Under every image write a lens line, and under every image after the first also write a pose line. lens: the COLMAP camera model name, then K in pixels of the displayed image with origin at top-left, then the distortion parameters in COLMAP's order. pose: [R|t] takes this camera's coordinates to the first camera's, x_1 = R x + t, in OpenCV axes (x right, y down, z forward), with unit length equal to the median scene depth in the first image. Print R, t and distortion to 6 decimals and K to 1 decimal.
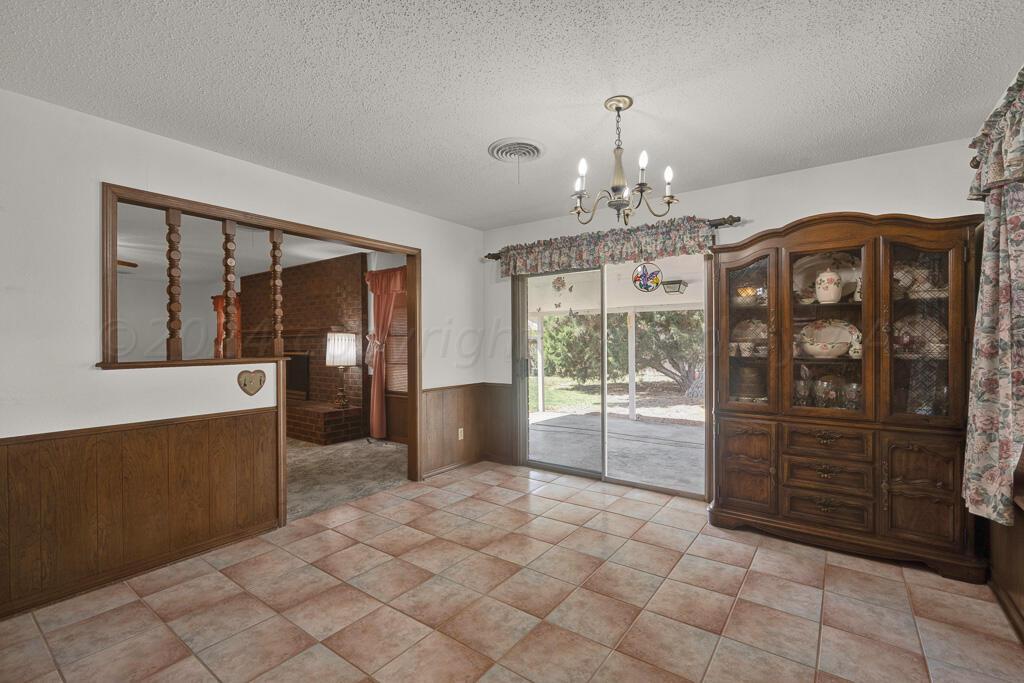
lens RADIAL K [[450.1, 0, 512.0], [0, 450.1, 341.5], [0, 0, 1]] dist [-0.000135, -0.000031]
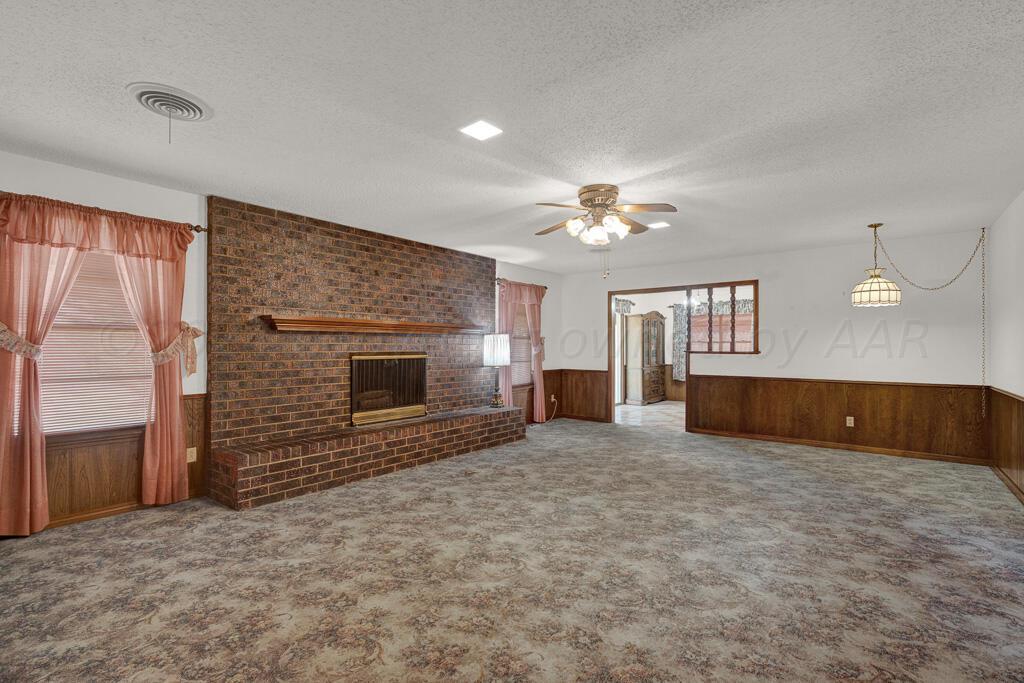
lens RADIAL K [[458.2, 0, 512.0], [0, 458.2, 341.5], [0, 0, 1]] dist [-0.002754, 0.000096]
pose [[0.039724, 0.012163, 0.999137, -1.345964], [-0.004570, 0.999918, -0.011991, 0.010065], [-0.999200, -0.004090, 0.039776, 0.872947]]
